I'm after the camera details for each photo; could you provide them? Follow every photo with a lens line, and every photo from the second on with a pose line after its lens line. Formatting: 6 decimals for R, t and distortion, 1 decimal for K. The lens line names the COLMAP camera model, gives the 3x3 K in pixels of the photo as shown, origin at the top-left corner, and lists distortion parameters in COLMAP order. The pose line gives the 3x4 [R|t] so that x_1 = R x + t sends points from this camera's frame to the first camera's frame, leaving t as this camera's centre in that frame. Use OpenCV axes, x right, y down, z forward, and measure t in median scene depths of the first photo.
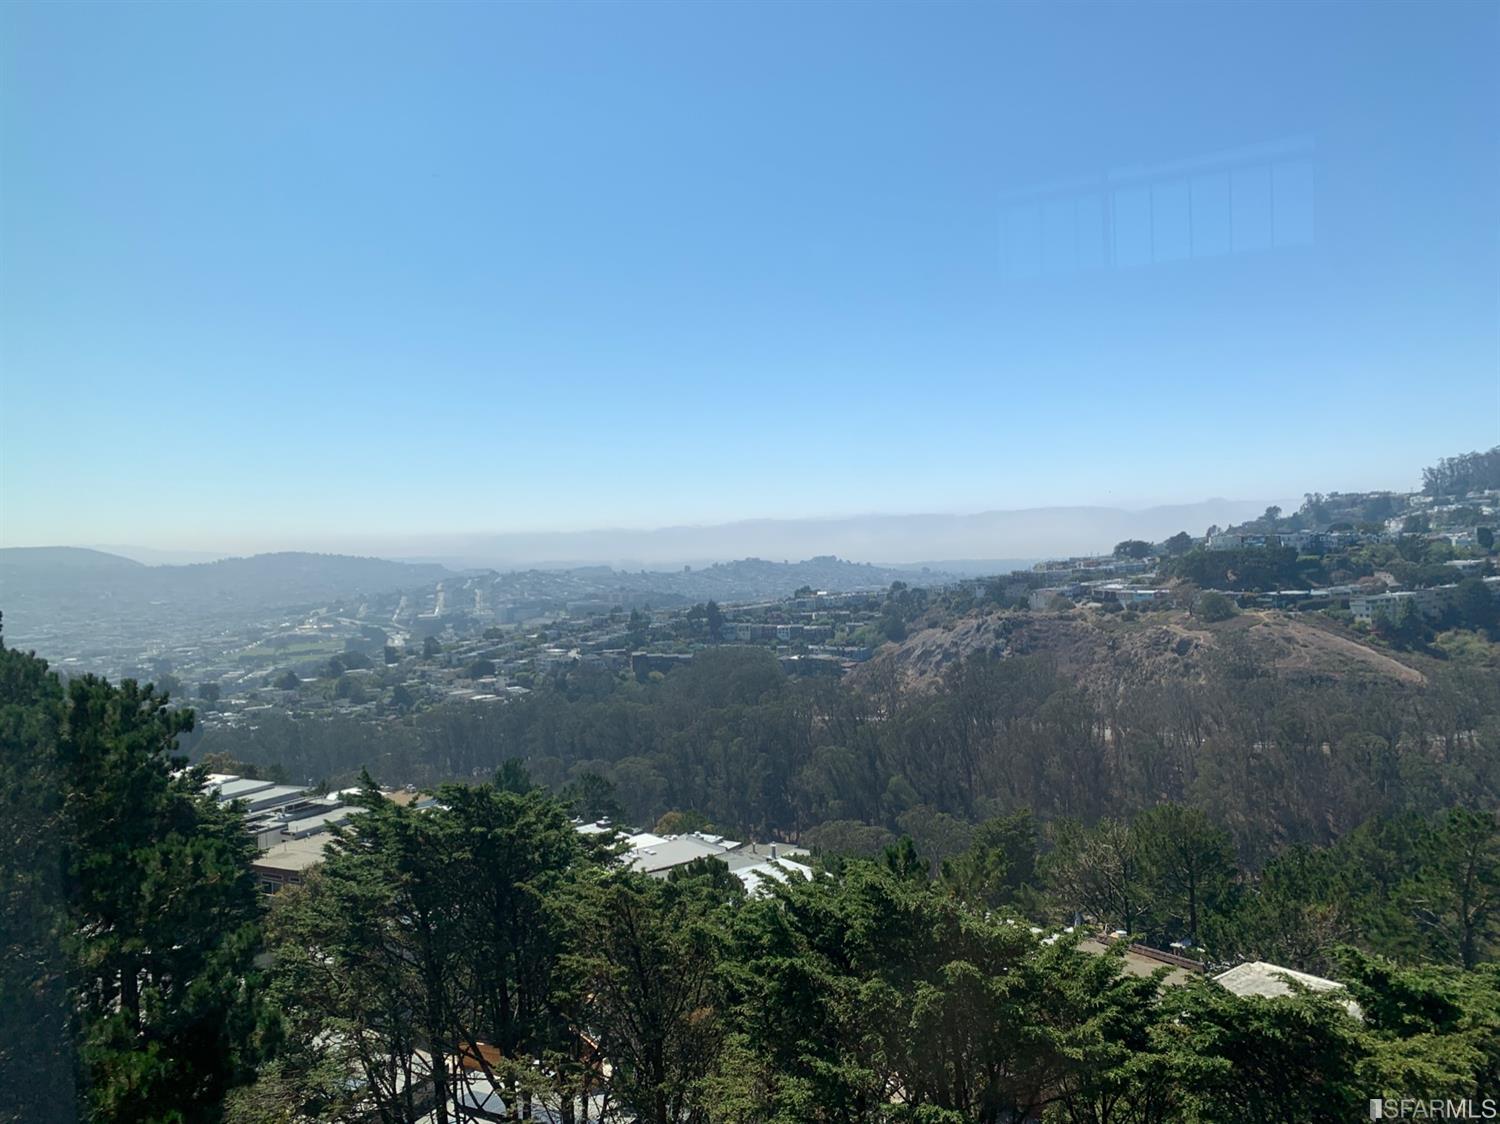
lens RADIAL K [[1155.5, 0, 759.8], [0, 1155.5, 571.0], [0, 0, 1]] dist [0.045136, -0.054935]
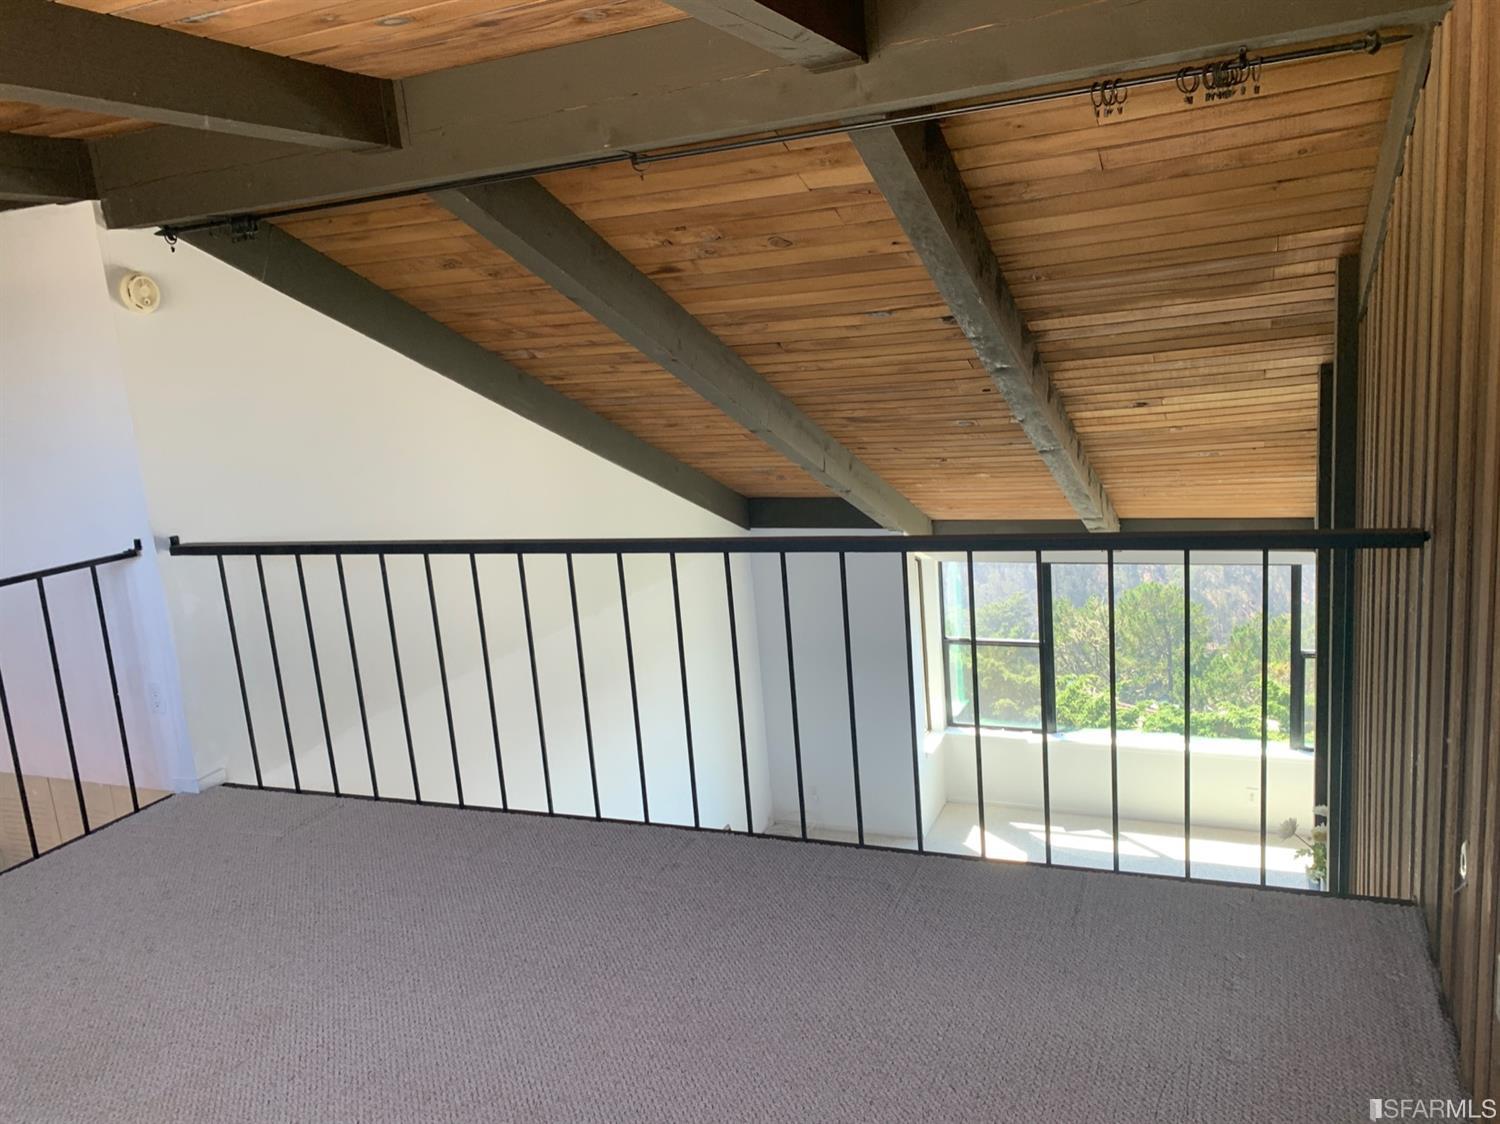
lens RADIAL K [[1155.5, 0, 770.8], [0, 1155.5, 562.4], [0, 0, 1]] dist [0.045136, -0.054935]
pose [[0.998908, -0.043856, 0.016108, -0.212553], [0.040551, 0.985077, 0.167268, -0.143985], [-0.023204, -0.166432, 0.985780, -0.632038]]
